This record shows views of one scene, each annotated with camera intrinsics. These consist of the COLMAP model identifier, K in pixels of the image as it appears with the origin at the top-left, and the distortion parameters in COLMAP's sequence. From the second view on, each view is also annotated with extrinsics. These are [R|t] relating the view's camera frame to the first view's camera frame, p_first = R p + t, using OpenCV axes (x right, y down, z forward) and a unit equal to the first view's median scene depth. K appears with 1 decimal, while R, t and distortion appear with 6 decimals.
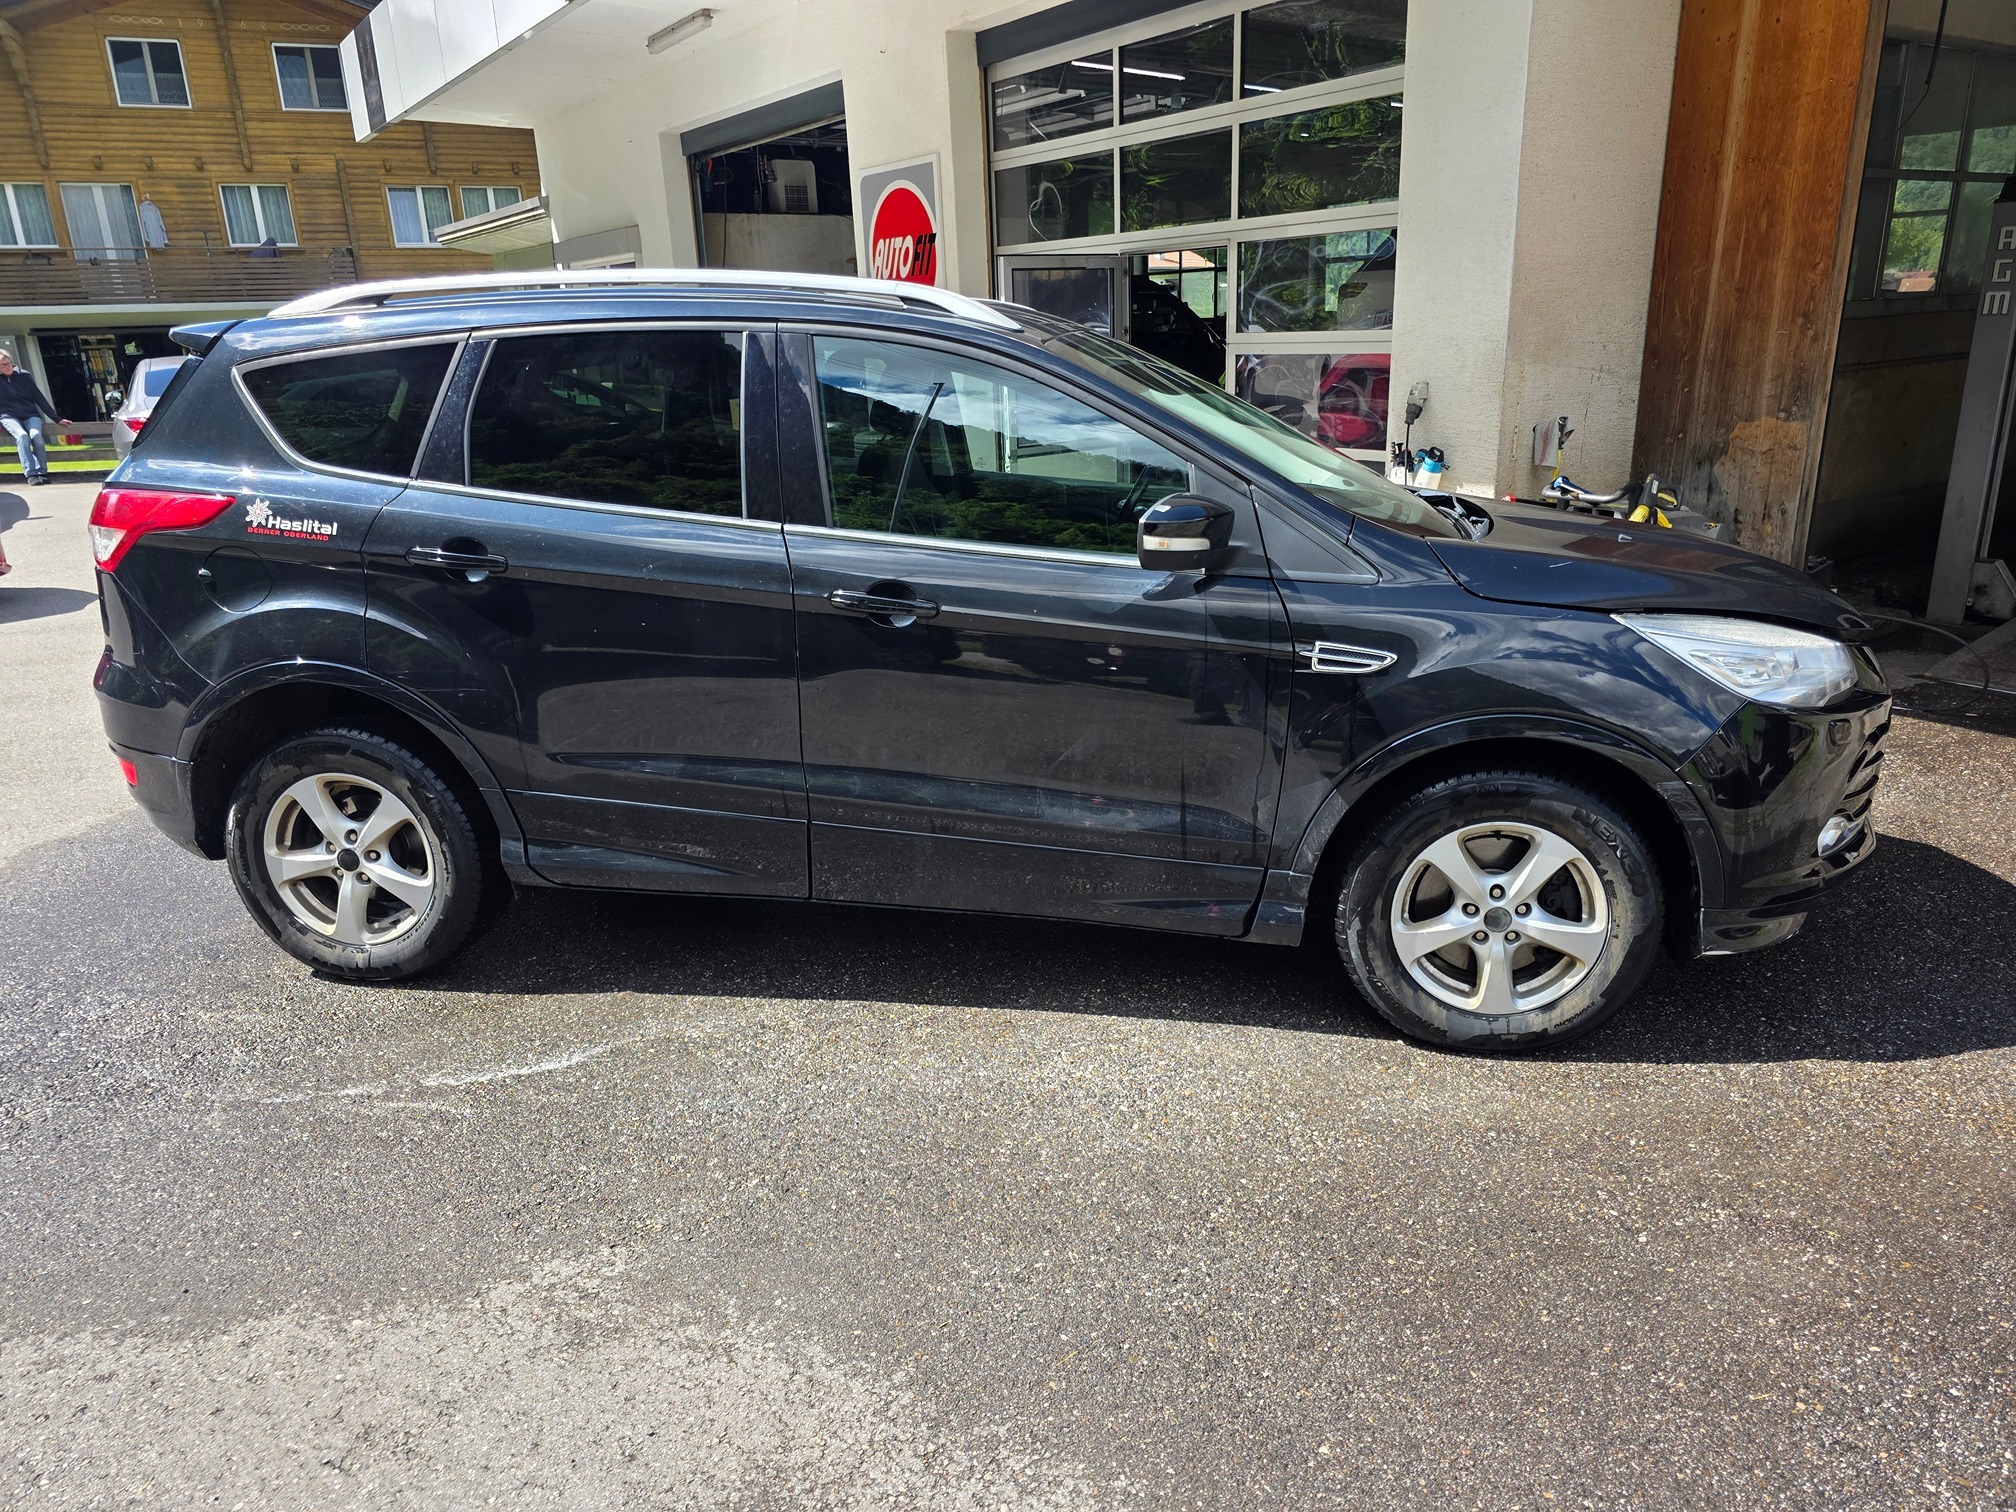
lens RADIAL K [[1381.3, 0, 1013.1], [0, 1381.3, 748.1], [0, 0, 1]] dist [0.037173, -0.023459]
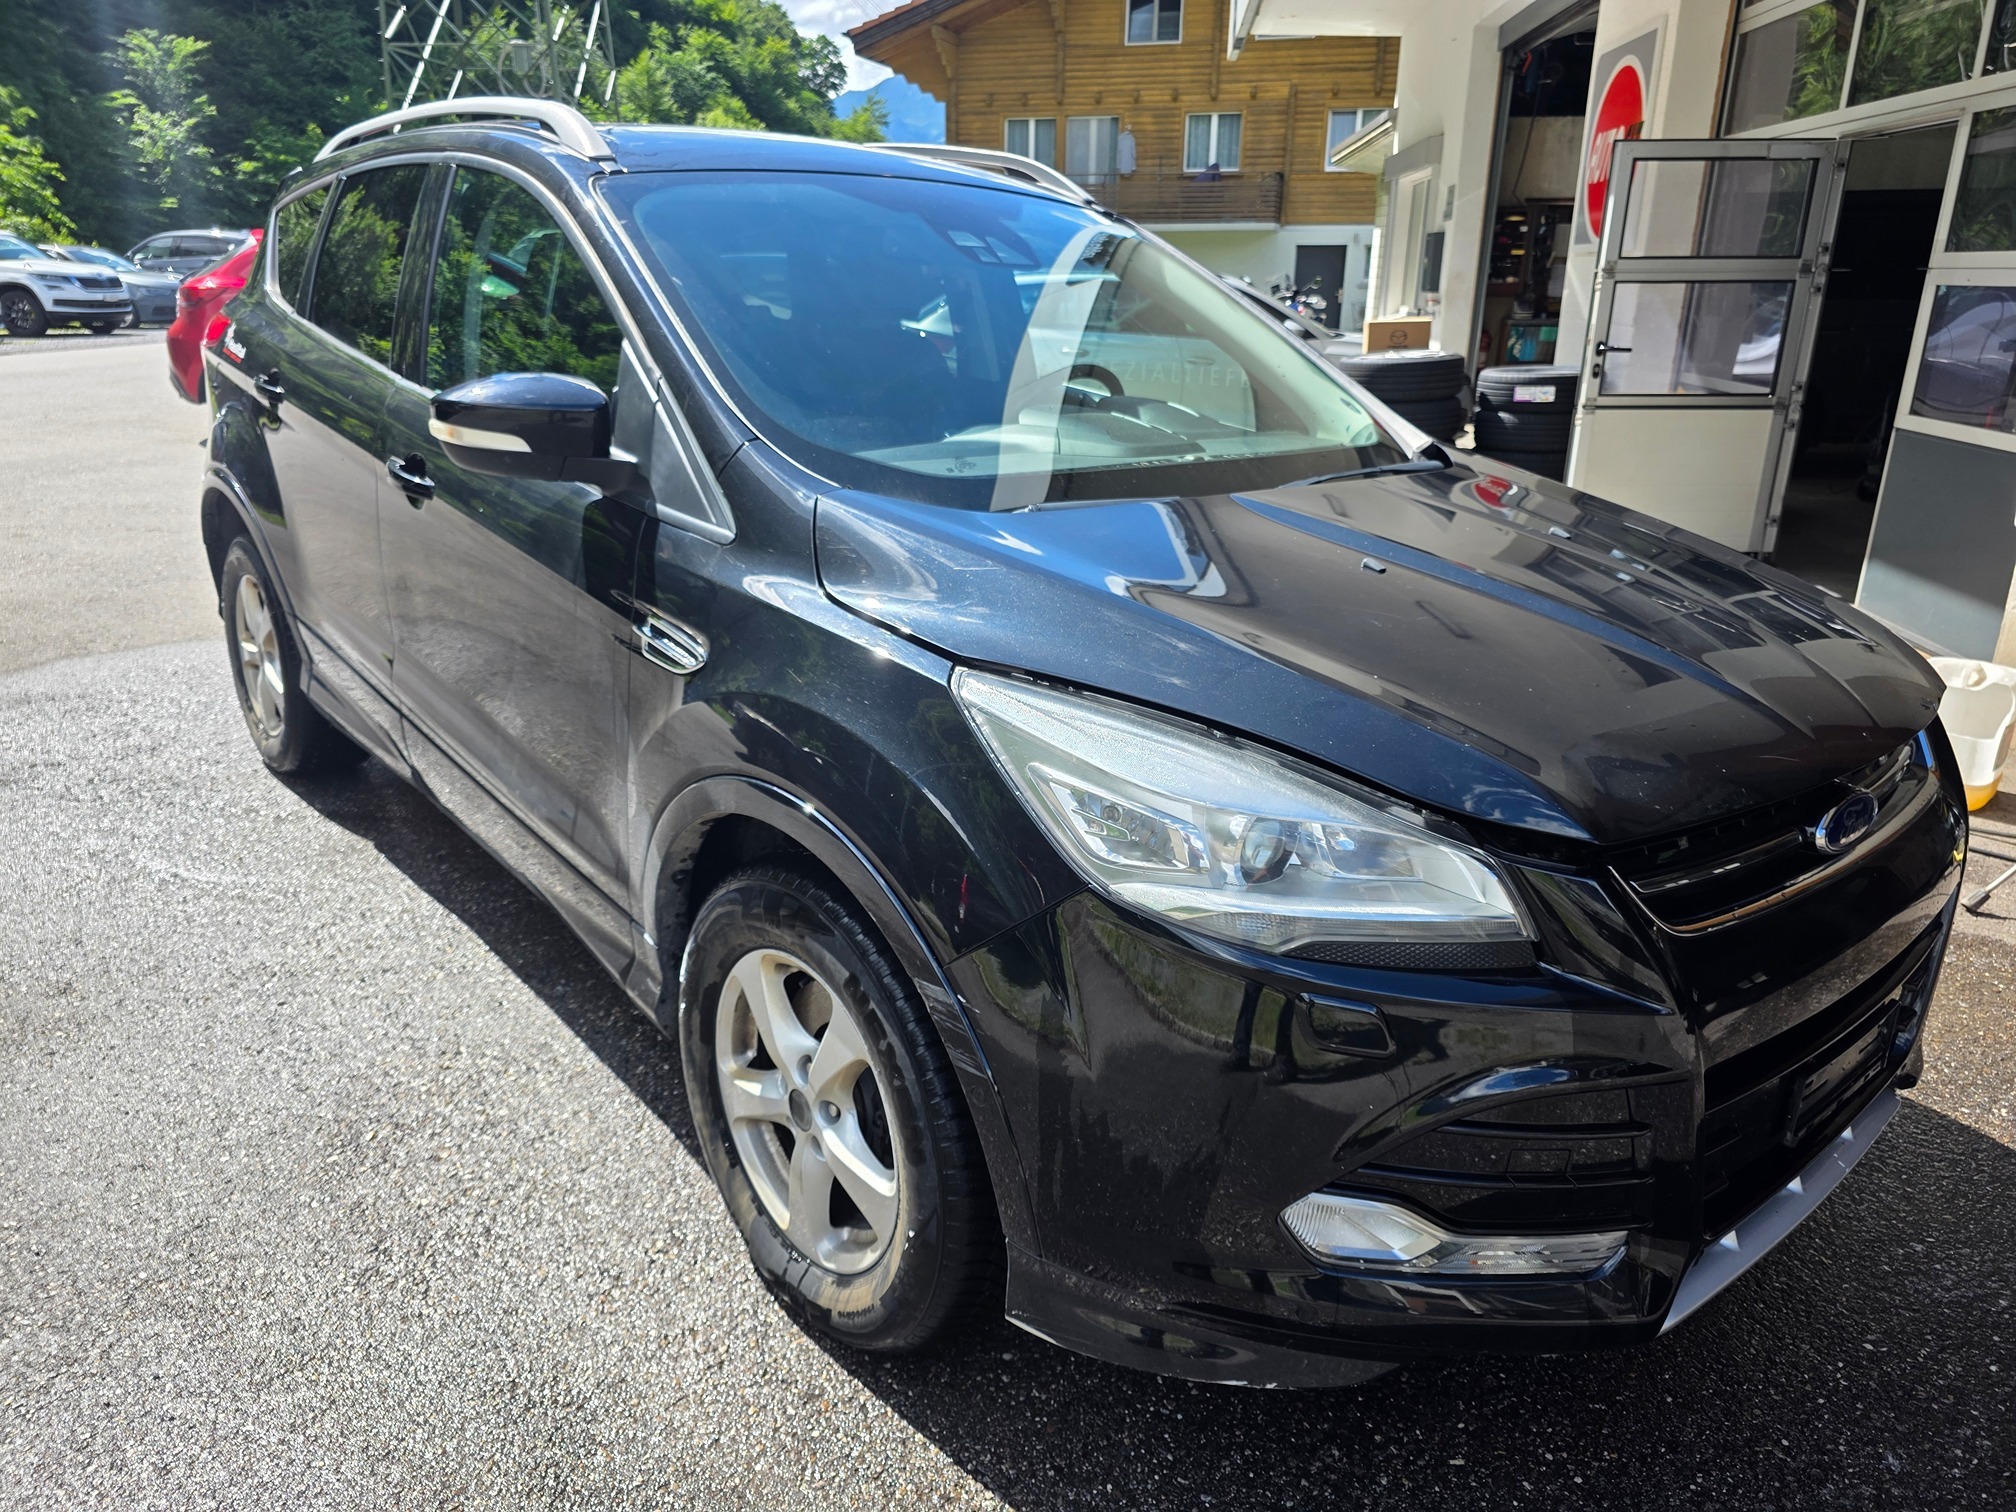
lens RADIAL K [[1381.3, 0, 1006.4], [0, 1381.3, 748.2], [0, 0, 1]] dist [0.037173, -0.023459]
pose [[0.755319, 0.249856, -0.605860, 0.110825], [-0.226003, 0.967067, 0.117061, -0.018670], [0.615155, 0.048508, 0.786912, 0.082025]]
